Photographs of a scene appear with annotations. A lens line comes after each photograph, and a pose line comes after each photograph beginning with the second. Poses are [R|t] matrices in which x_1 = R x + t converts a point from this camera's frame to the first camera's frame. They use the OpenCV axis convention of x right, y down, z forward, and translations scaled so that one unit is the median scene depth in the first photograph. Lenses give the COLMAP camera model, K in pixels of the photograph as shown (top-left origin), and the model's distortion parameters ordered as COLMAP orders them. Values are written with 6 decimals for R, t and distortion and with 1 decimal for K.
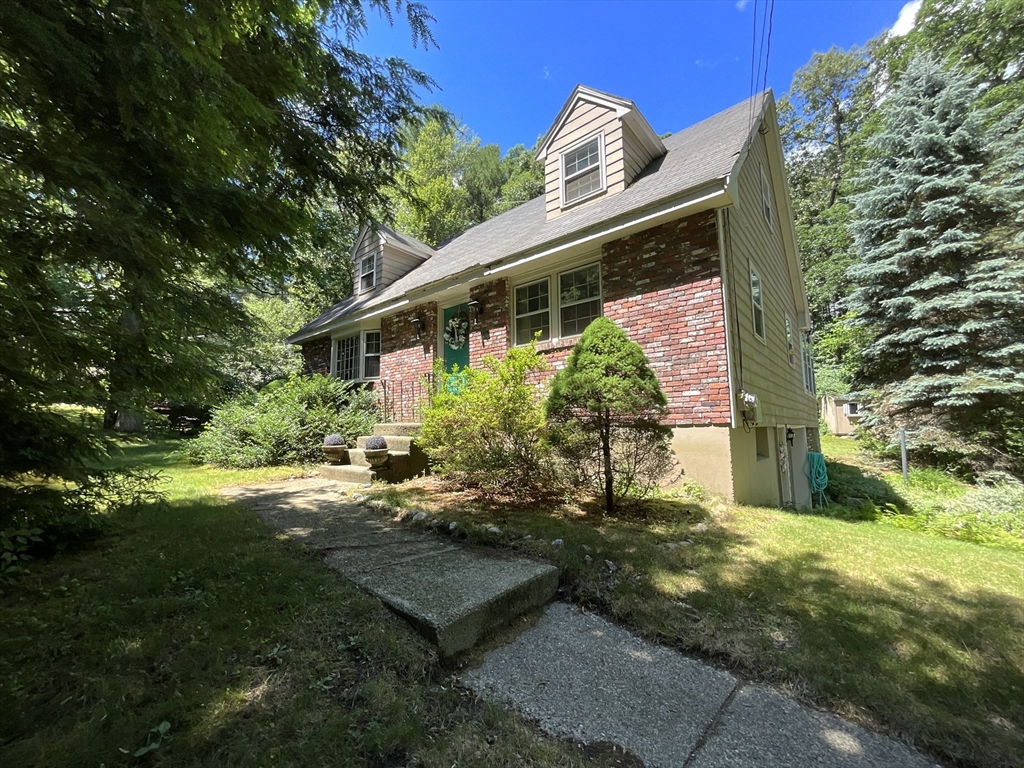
lens RADIAL K [[411.1, 0, 511.7], [0, 411.1, 382.9], [0, 0, 1]] dist [0.000054, -0.000009]
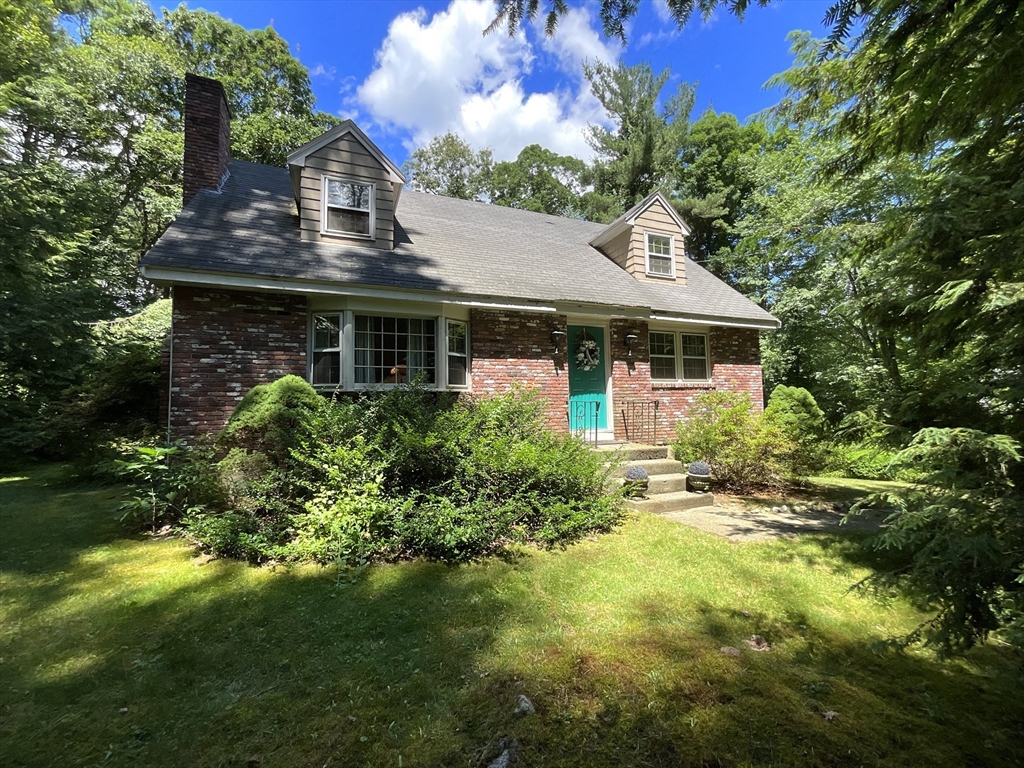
lens RADIAL K [[411.1, 0, 512.2], [0, 411.1, 385.1], [0, 0, 1]] dist [0.000054, -0.000009]
pose [[0.467852, 0.057031, 0.881965, -1.235337], [-0.085837, 0.996130, -0.018879, -0.011614], [-0.879628, -0.066873, 0.470937, 0.745398]]
